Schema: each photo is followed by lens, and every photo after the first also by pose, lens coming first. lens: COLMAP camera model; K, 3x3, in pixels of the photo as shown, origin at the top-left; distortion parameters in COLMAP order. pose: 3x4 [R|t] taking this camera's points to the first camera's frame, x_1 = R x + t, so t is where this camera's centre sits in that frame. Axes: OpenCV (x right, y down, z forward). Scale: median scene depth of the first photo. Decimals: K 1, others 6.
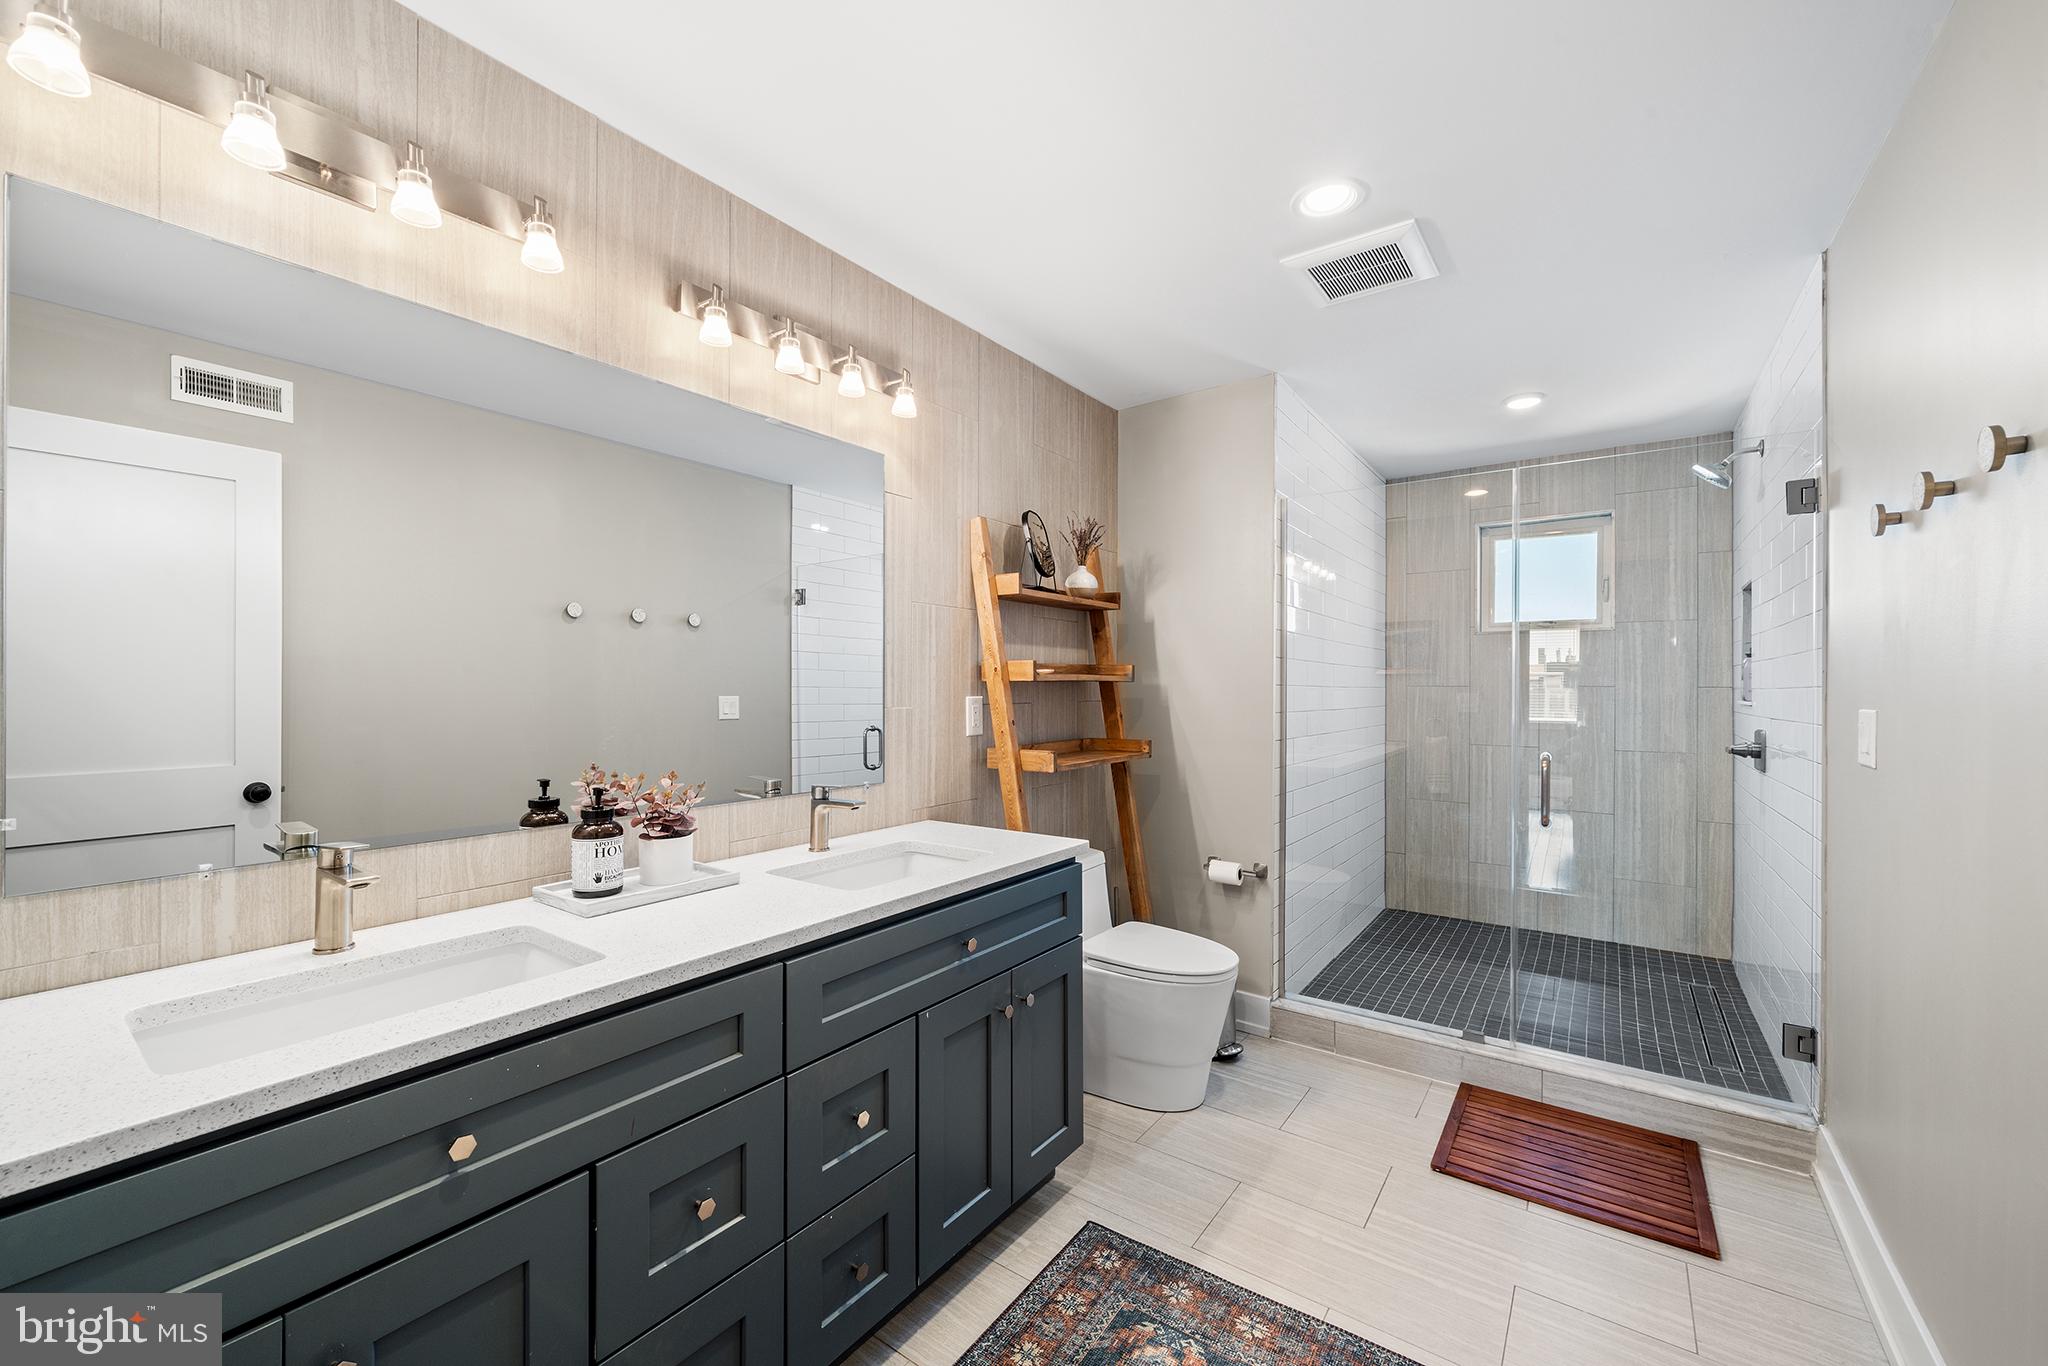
lens RADIAL K [[804.4, 0, 1032.8], [0, 804.4, 684.5], [0, 0, 1]] dist [0.002475, 0.000238]
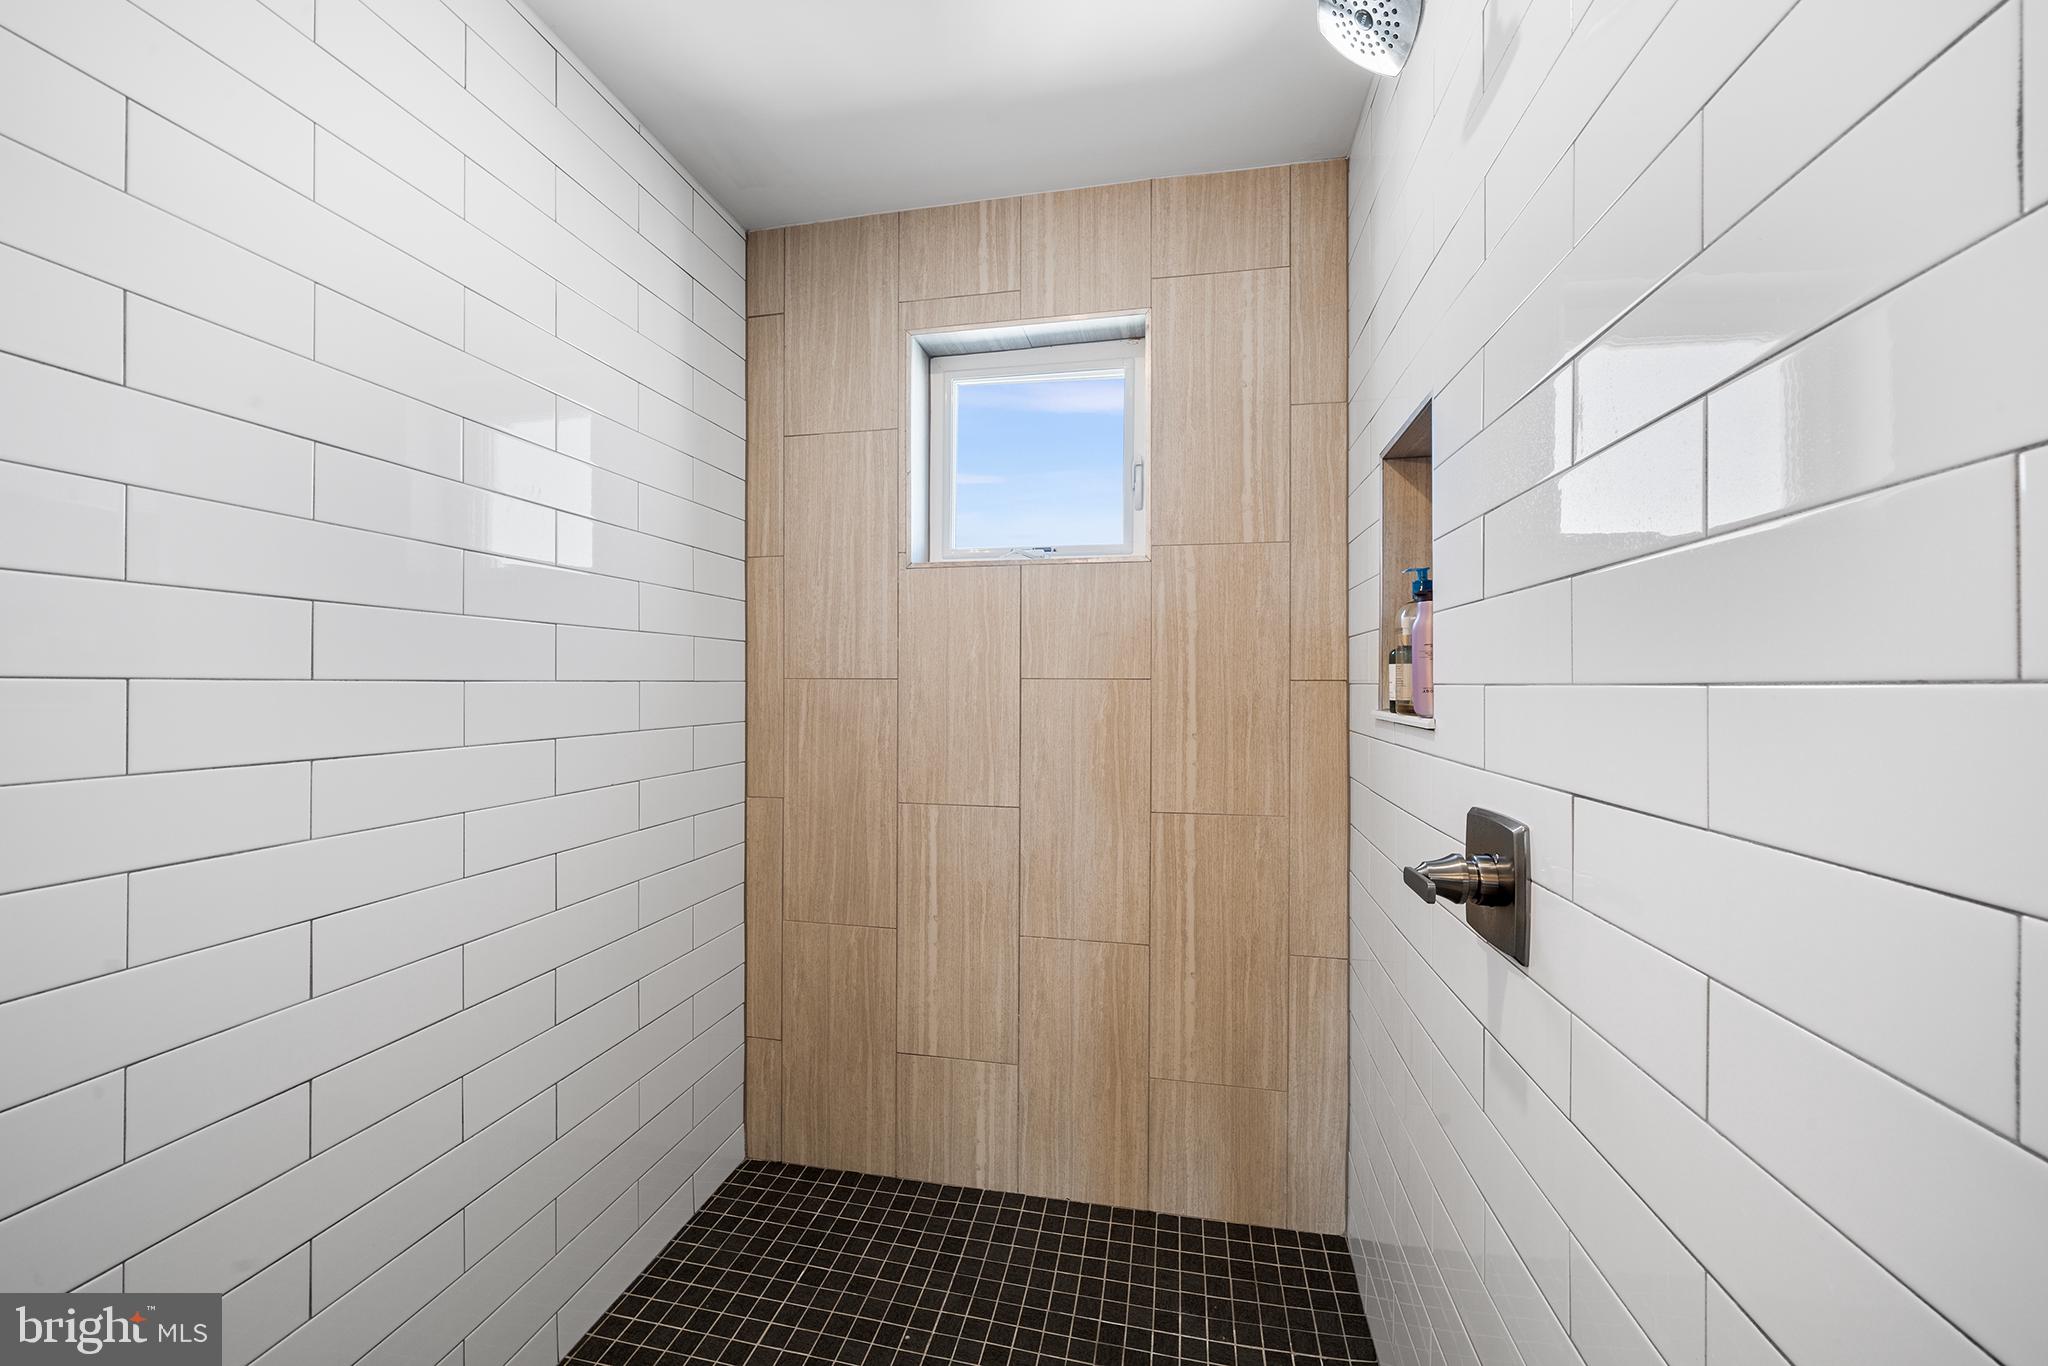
lens RADIAL K [[804.4, 0, 1019.7], [0, 804.4, 681.8], [0, 0, 1]] dist [0.002475, 0.000238]
pose [[0.904684, -0.000311, 0.426083, 0.448164], [0.000008, 1.000000, 0.000714, 0.003718], [-0.426083, -0.000642, 0.904684, 0.600210]]
